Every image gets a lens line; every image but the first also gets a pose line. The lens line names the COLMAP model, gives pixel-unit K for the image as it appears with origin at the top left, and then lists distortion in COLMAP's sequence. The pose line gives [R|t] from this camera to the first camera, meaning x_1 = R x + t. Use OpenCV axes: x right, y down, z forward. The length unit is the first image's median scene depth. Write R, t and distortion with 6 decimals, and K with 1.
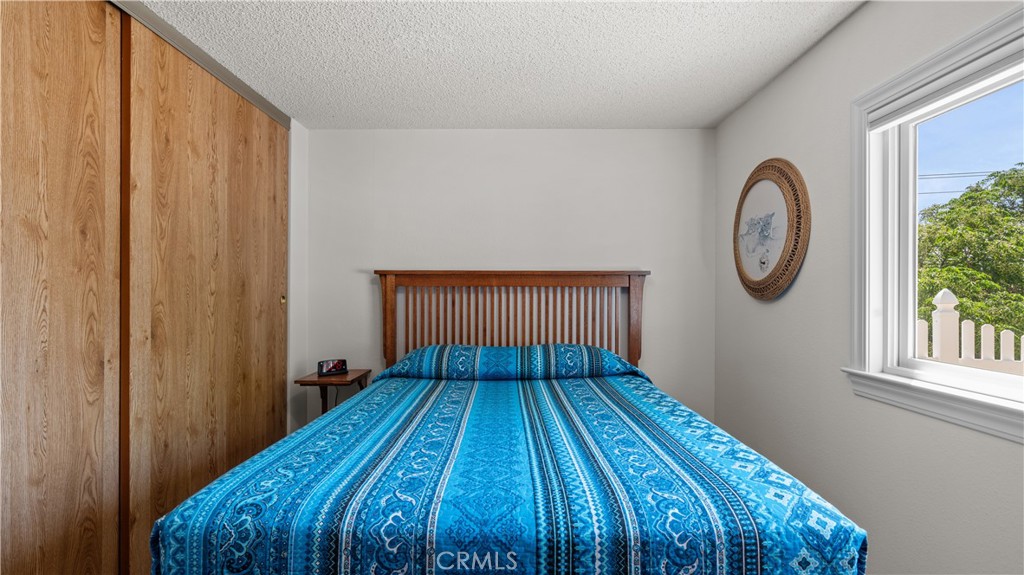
lens RADIAL K [[460.5, 0, 519.7], [0, 460.5, 292.5], [0, 0, 1]] dist [-0.002354, 0.001300]
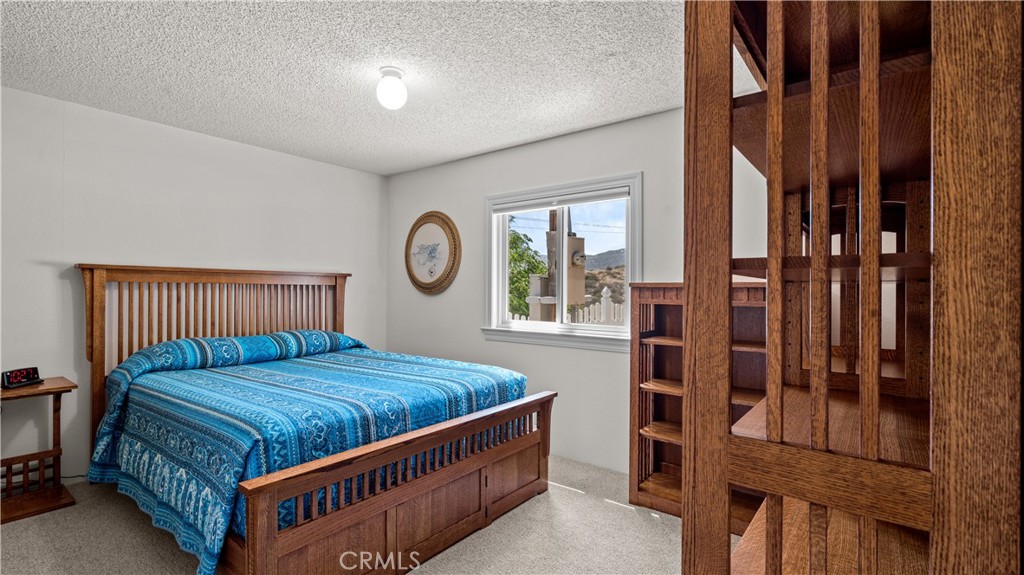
lens RADIAL K [[460.5, 0, 506.4], [0, 460.5, 290.7], [0, 0, 1]] dist [-0.002354, 0.001300]
pose [[0.613265, 0.001635, 0.789875, -0.600726], [-0.002578, 0.999997, -0.000068, 0.002375], [-0.789873, -0.001994, 0.613268, -0.237719]]
